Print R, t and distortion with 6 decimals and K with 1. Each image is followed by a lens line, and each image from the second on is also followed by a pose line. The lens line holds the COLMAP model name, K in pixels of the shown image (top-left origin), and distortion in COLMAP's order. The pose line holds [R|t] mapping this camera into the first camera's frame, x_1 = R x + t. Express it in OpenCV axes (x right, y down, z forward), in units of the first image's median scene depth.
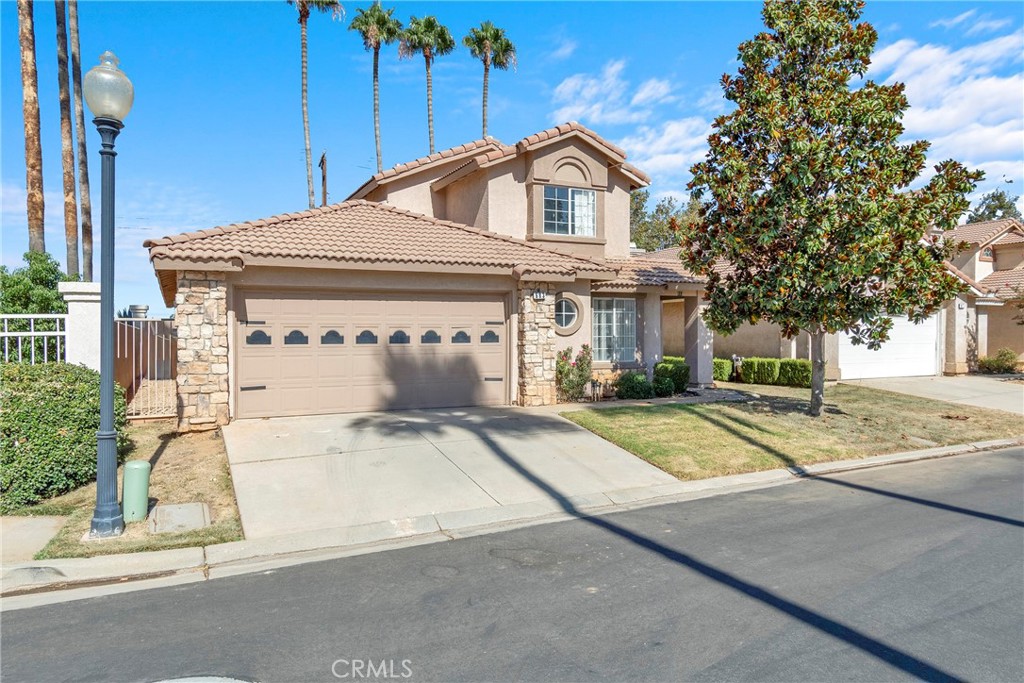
lens RADIAL K [[668.5, 0, 512.2], [0, 668.5, 338.1], [0, 0, 1]] dist [-0.001730, -0.000493]
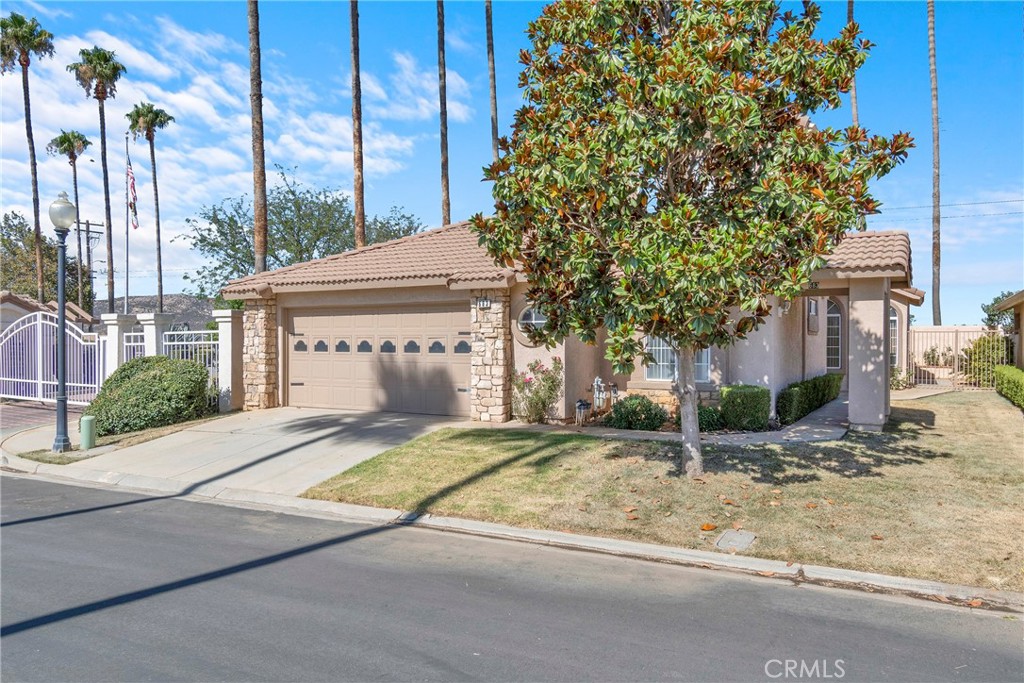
lens RADIAL K [[783.1, 0, 512.4], [0, 783.1, 342.0], [0, 0, 1]] dist [0.003368, 0.000376]
pose [[0.545037, 0.006161, -0.838389, 1.027787], [-0.006166, 0.999975, 0.003340, -0.014962], [0.838389, 0.003349, 0.545062, 0.458099]]
